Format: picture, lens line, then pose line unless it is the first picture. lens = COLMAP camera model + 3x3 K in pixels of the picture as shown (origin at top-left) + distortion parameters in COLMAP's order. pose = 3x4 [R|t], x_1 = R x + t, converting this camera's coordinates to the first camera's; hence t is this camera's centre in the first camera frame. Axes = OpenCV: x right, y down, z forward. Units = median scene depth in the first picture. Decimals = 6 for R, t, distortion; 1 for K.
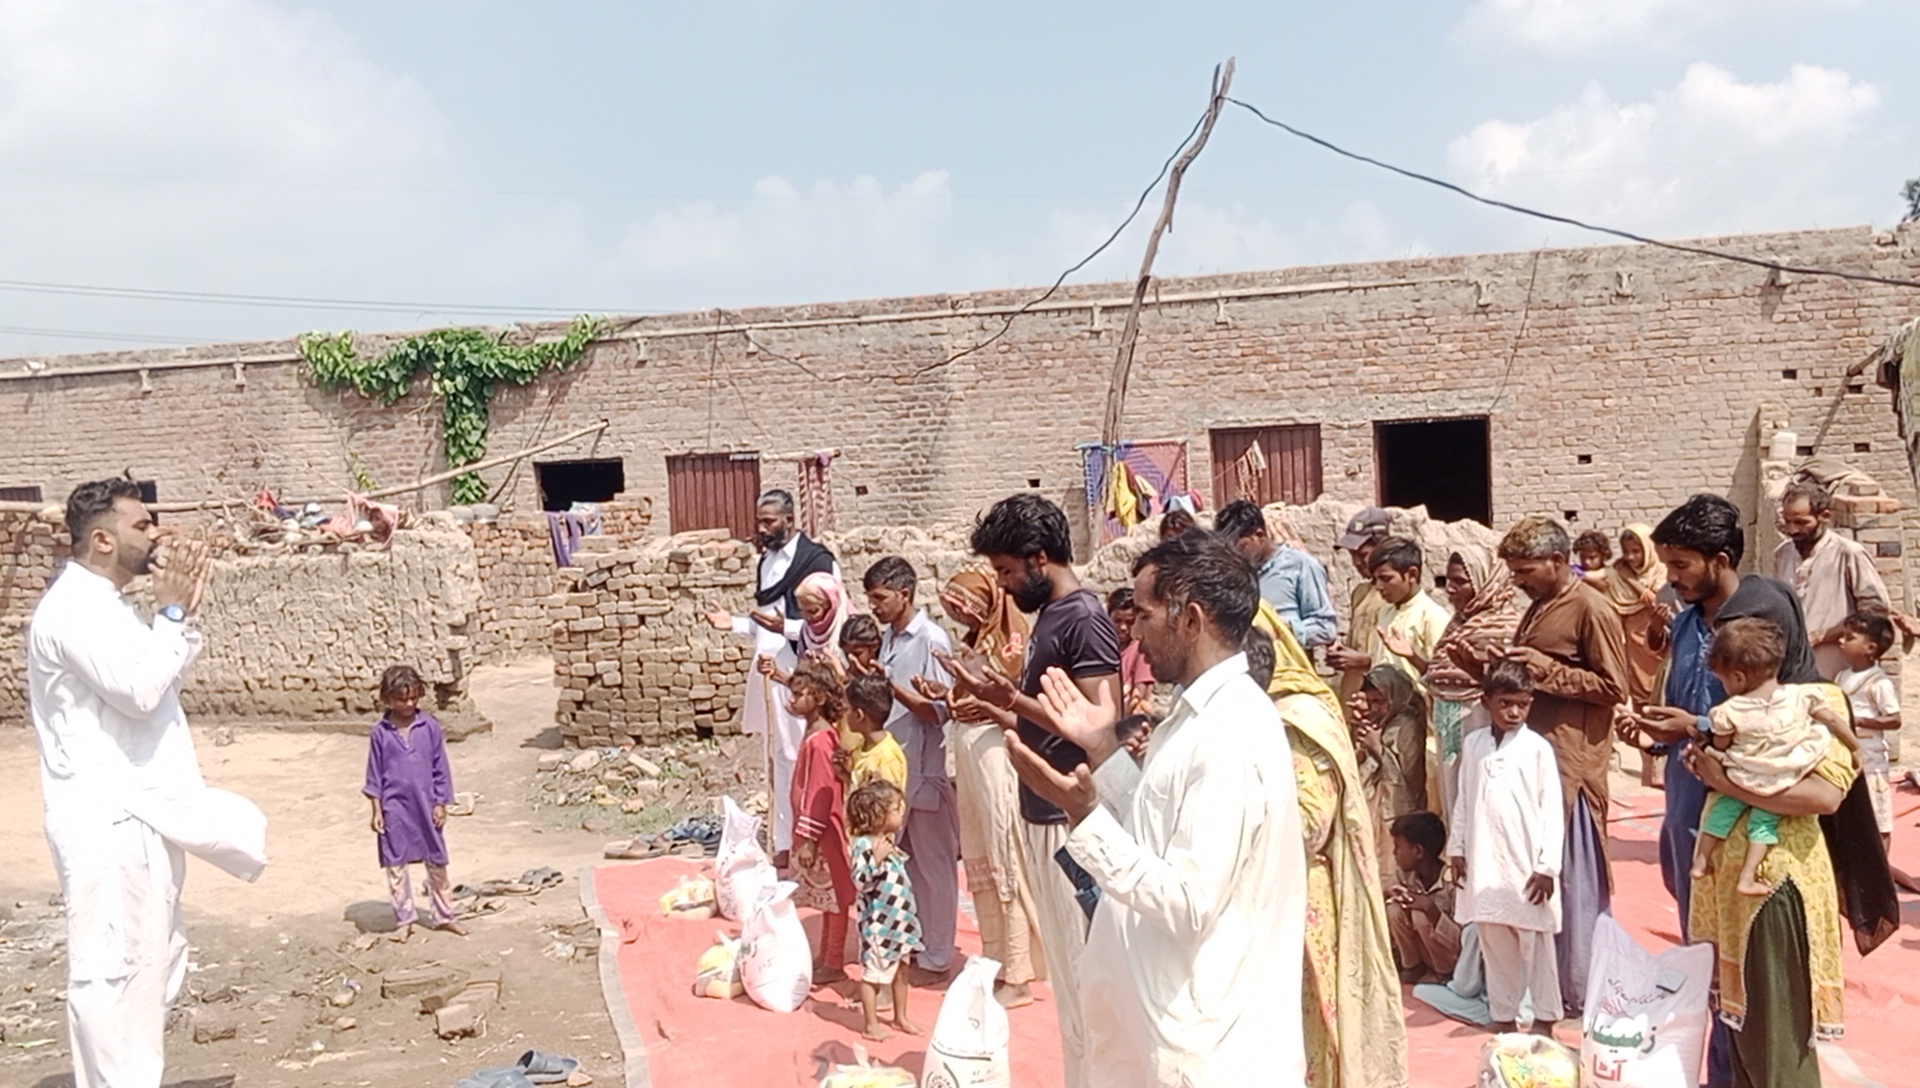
lens RADIAL K [[1888.6, 0, 963.0], [0, 1888.6, 551.6], [0, 0, 1]] dist [0.097170, -0.160594]
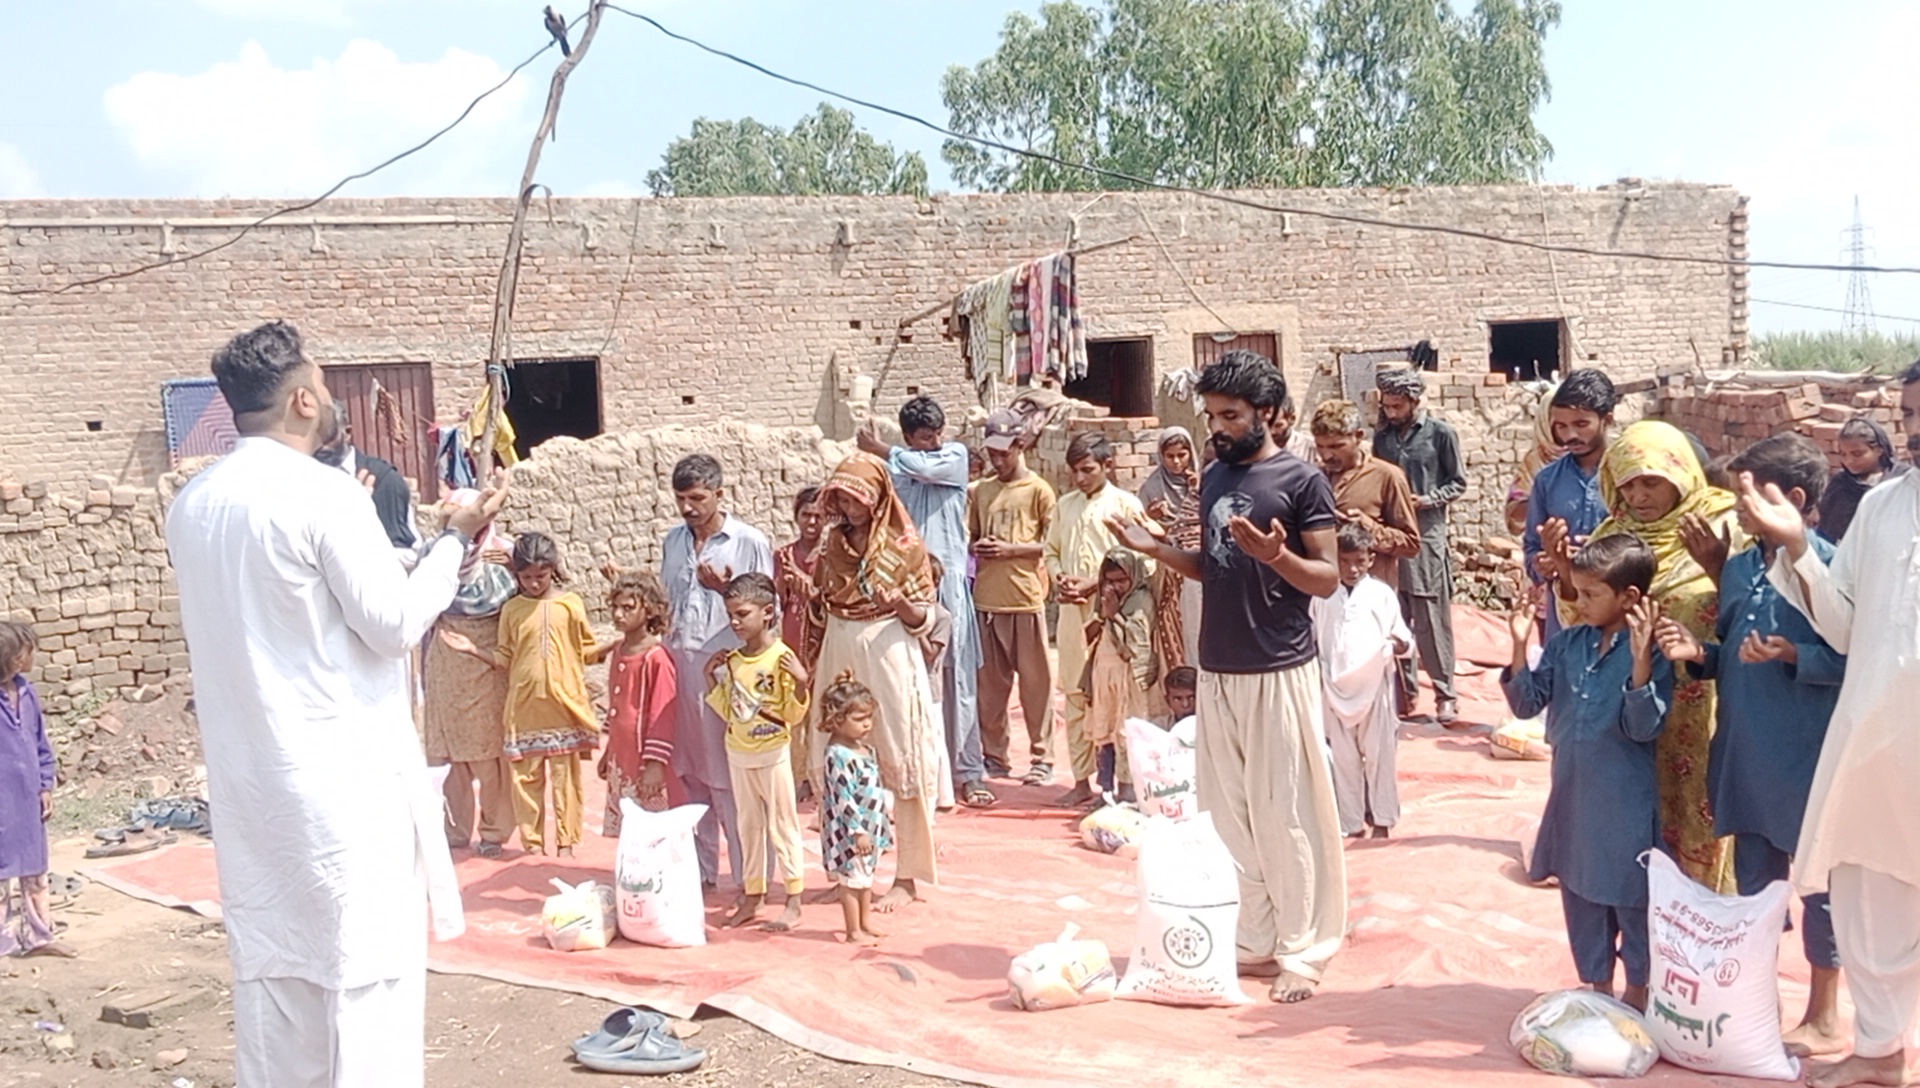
lens RADIAL K [[1888.6, 0, 963.0], [0, 1888.6, 551.6], [0, 0, 1]] dist [0.097170, -0.160594]
pose [[0.807304, -0.045006, 0.588417, -0.171429], [0.034277, 0.998980, 0.029380, 0.009736], [-0.589139, -0.003550, 0.808024, 0.061706]]
